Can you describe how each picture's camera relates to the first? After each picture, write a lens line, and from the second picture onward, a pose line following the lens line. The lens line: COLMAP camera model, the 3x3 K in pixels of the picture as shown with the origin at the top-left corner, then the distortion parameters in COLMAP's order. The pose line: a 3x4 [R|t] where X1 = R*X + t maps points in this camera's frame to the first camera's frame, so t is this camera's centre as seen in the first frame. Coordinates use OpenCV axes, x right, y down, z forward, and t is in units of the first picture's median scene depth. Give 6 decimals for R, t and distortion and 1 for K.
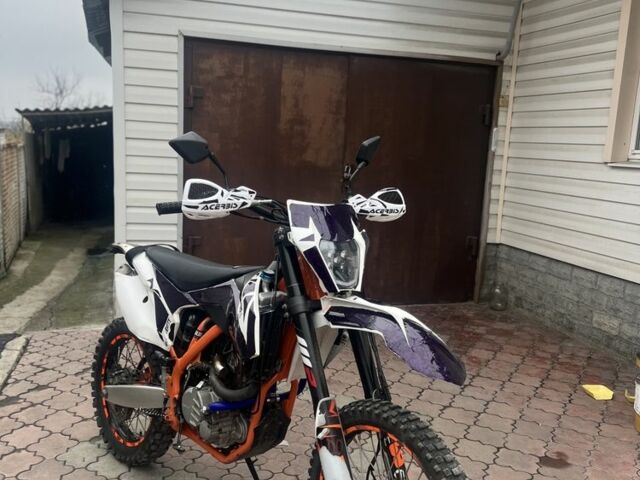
lens RADIAL K [[596.3, 0, 320.0], [0, 596.3, 240.0], [0, 0, 1]] dist [0.043047, -0.014088]
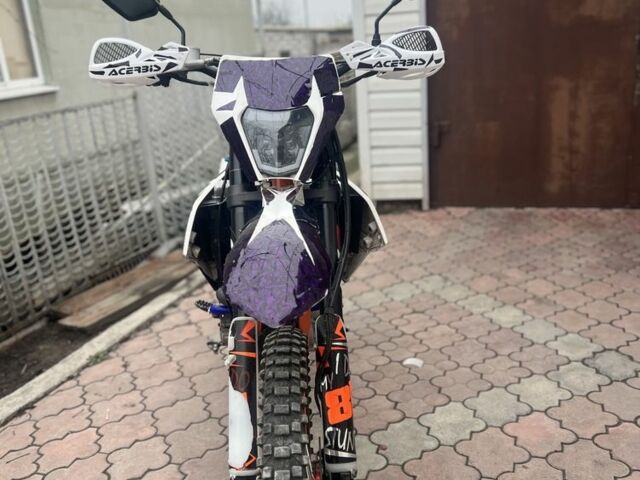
lens RADIAL K [[596.3, 0, 320.0], [0, 596.3, 240.0], [0, 0, 1]] dist [0.043047, -0.014088]
pose [[0.821947, 0.080164, -0.563895, 0.505625], [0.021380, 0.985006, 0.171193, 0.035772], [0.569163, -0.152767, 0.807908, 0.440720]]
